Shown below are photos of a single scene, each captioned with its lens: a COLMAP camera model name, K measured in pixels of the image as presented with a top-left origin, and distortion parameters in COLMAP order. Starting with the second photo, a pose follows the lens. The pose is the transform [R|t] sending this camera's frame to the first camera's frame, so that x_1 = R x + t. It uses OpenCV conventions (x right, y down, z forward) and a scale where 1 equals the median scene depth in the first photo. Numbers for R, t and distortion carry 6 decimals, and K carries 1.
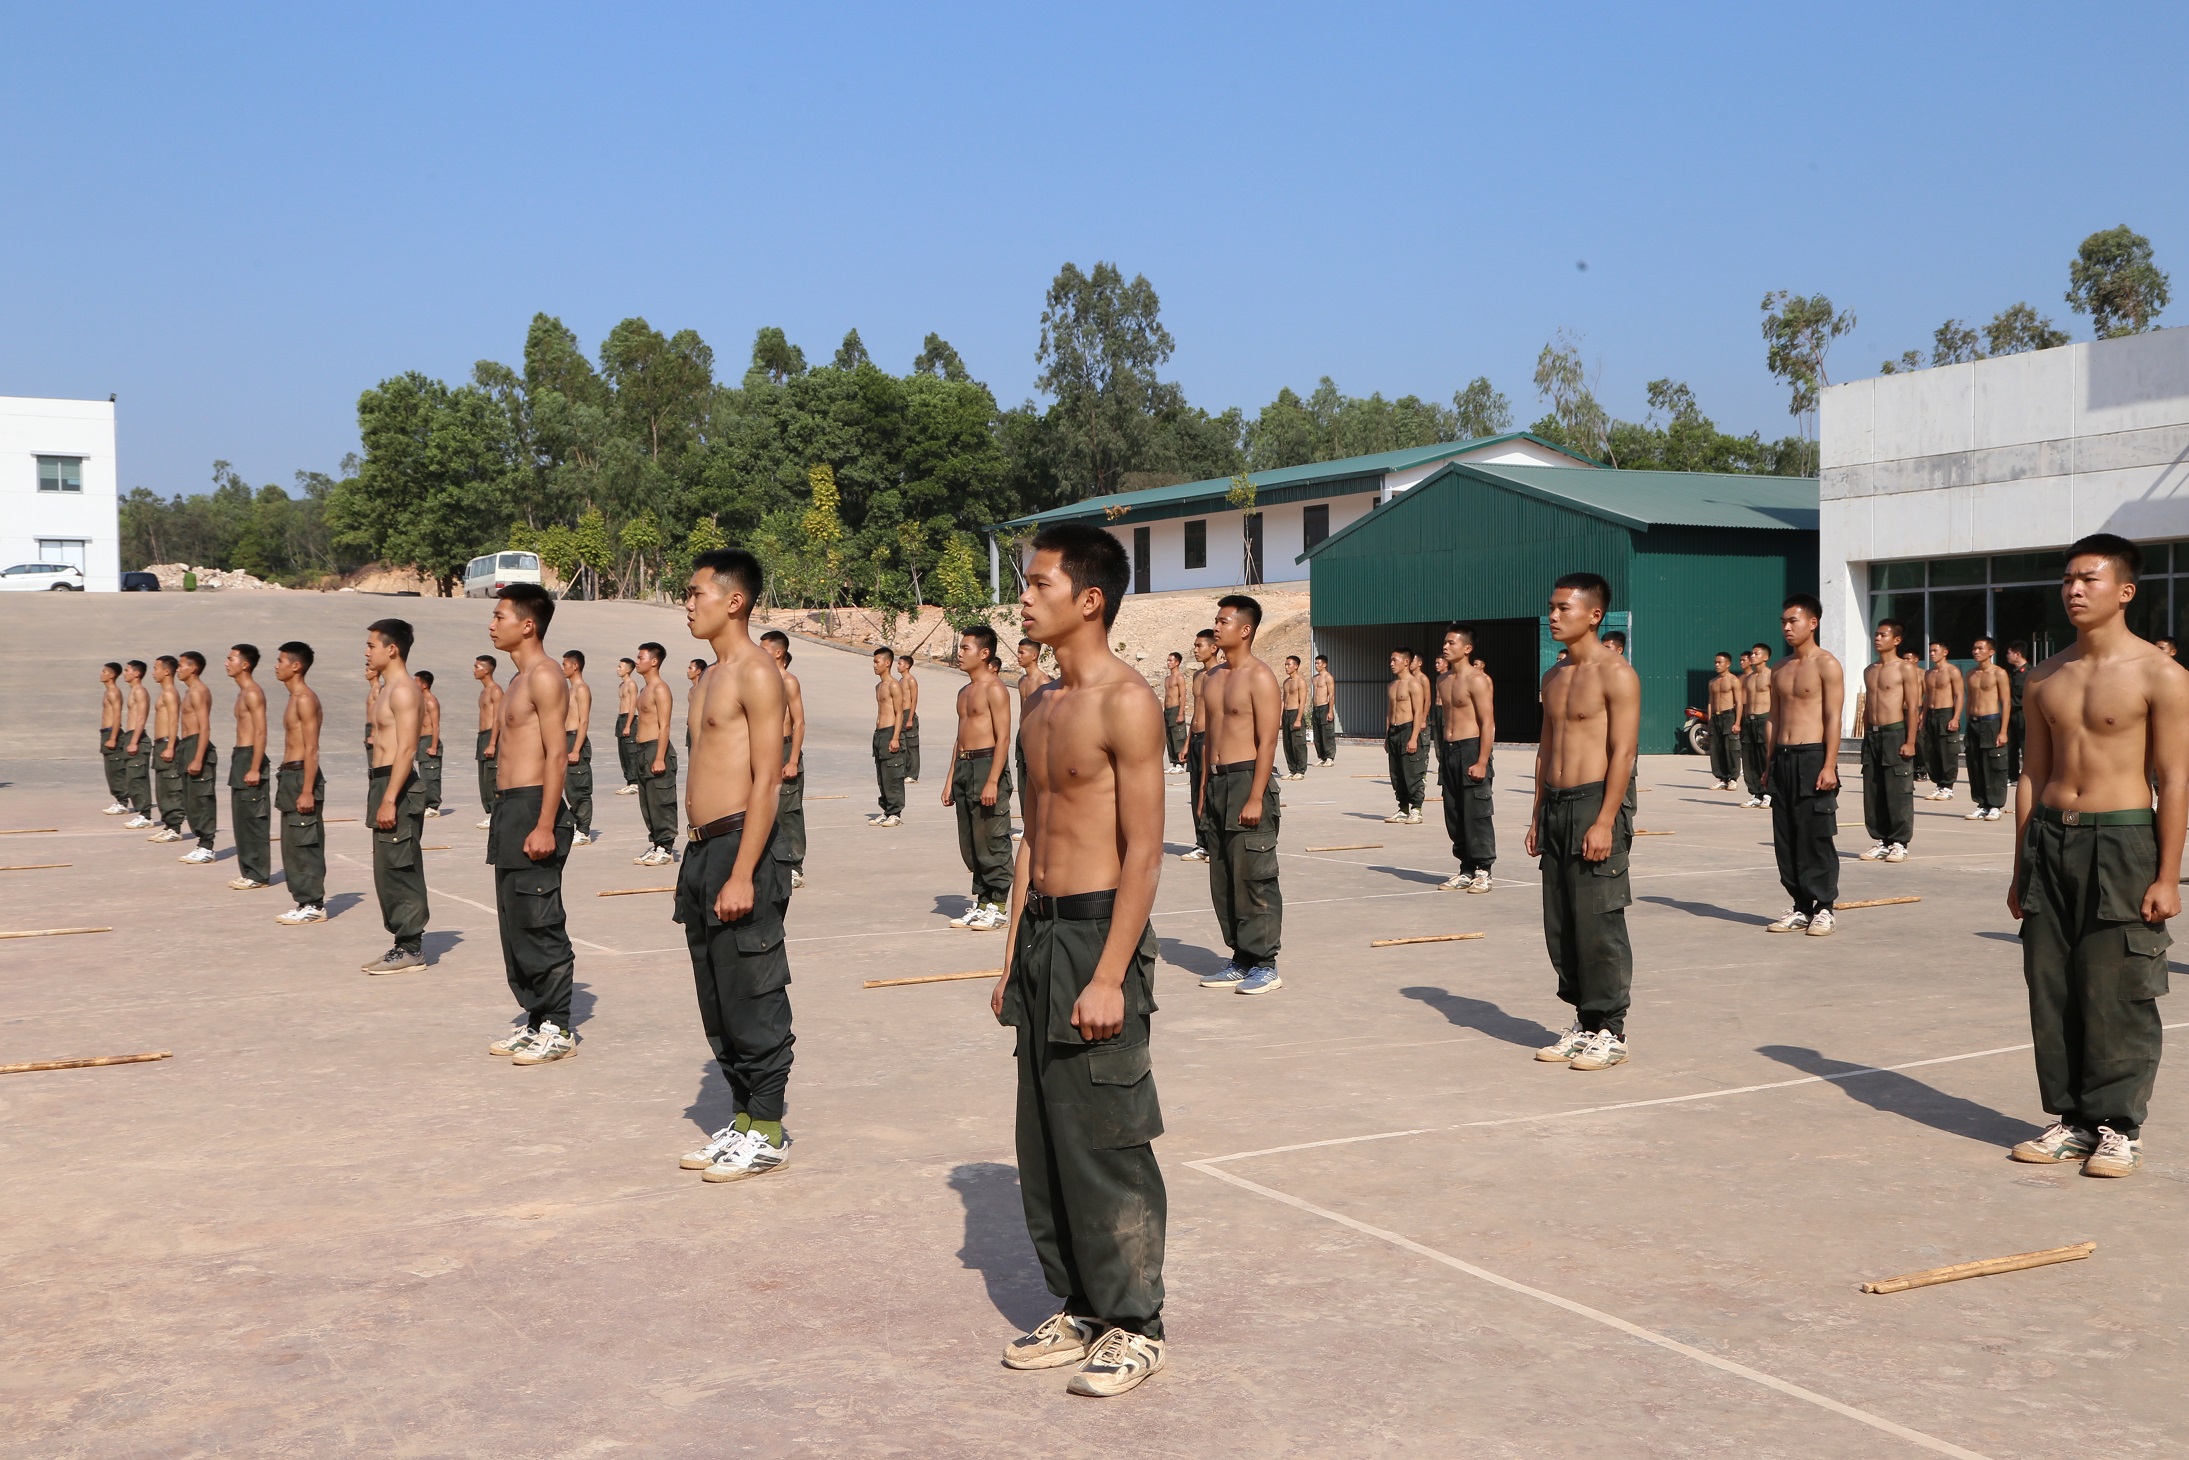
lens RADIAL K [[2238.9, 0, 1091.4], [0, 2238.9, 736.9], [0, 0, 1]] dist [0.052199, 0.000000]
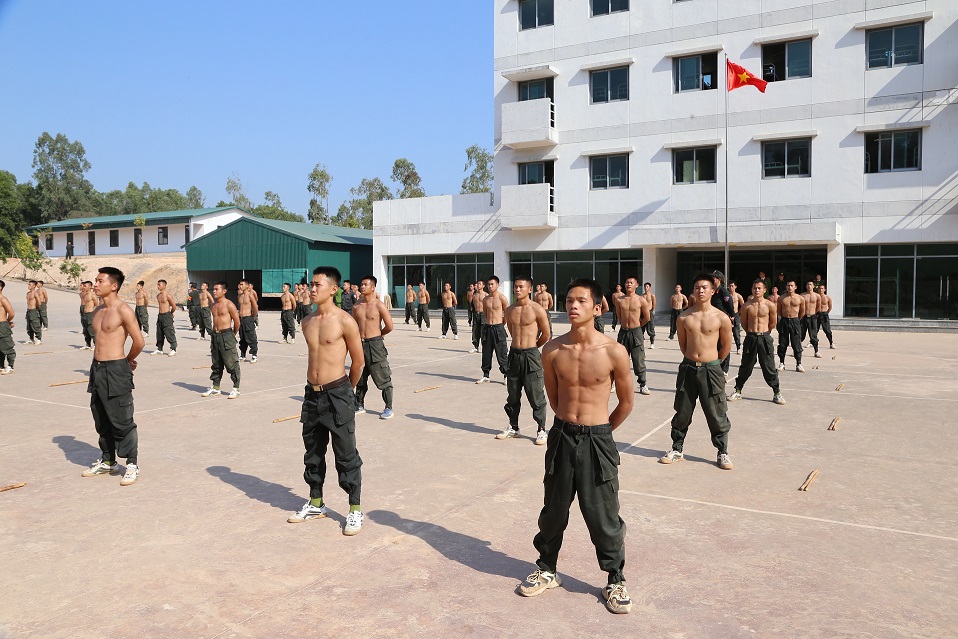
lens RADIAL K [[710.1, 0, 477.6], [0, 710.1, 312.2], [0, 0, 1]] dist [-0.070862, 0.029920]
pose [[0.851779, -0.007916, 0.523841, -0.598788], [0.002173, 0.999931, 0.011577, -0.046565], [-0.523896, -0.008722, 0.851737, 0.325201]]
